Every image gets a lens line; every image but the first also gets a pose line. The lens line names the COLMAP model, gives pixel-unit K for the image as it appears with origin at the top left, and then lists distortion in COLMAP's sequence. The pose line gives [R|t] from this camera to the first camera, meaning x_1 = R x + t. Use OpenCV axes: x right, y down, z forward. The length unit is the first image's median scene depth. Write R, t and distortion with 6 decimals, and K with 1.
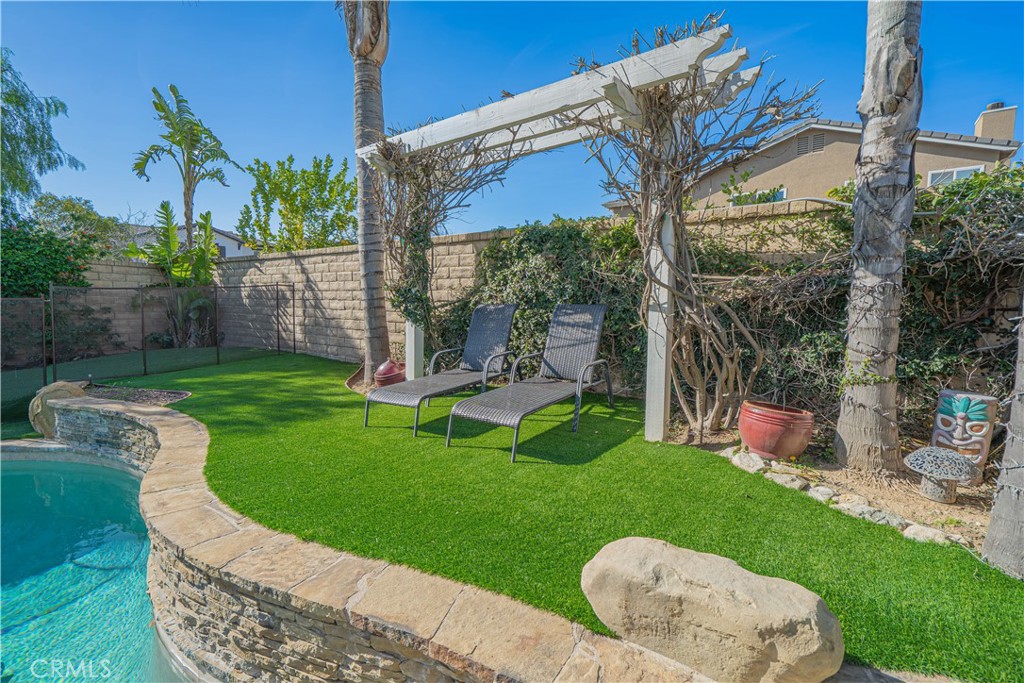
lens RADIAL K [[456.6, 0, 514.8], [0, 456.6, 326.4], [0, 0, 1]] dist [-0.000638, -0.000016]
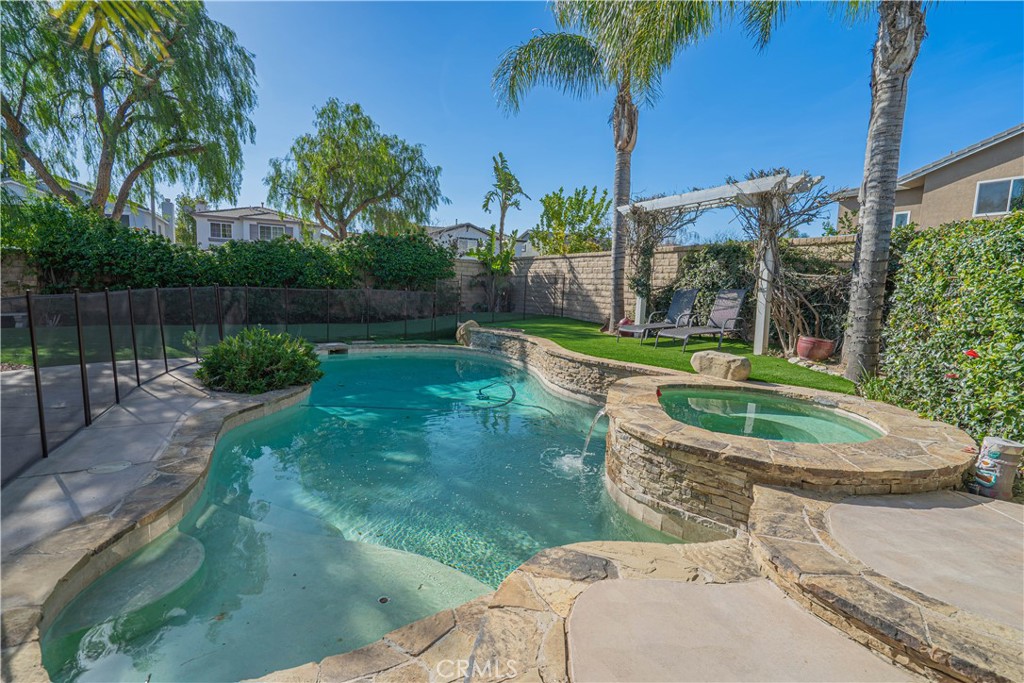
lens RADIAL K [[470.3, 0, 514.3], [0, 470.3, 344.4], [0, 0, 1]] dist [0.001215, 0.000175]
pose [[0.899517, 0.074094, -0.430558, 0.147269], [-0.047037, 0.996210, 0.073166, 0.063653], [0.434347, -0.045561, 0.899593, -0.914426]]
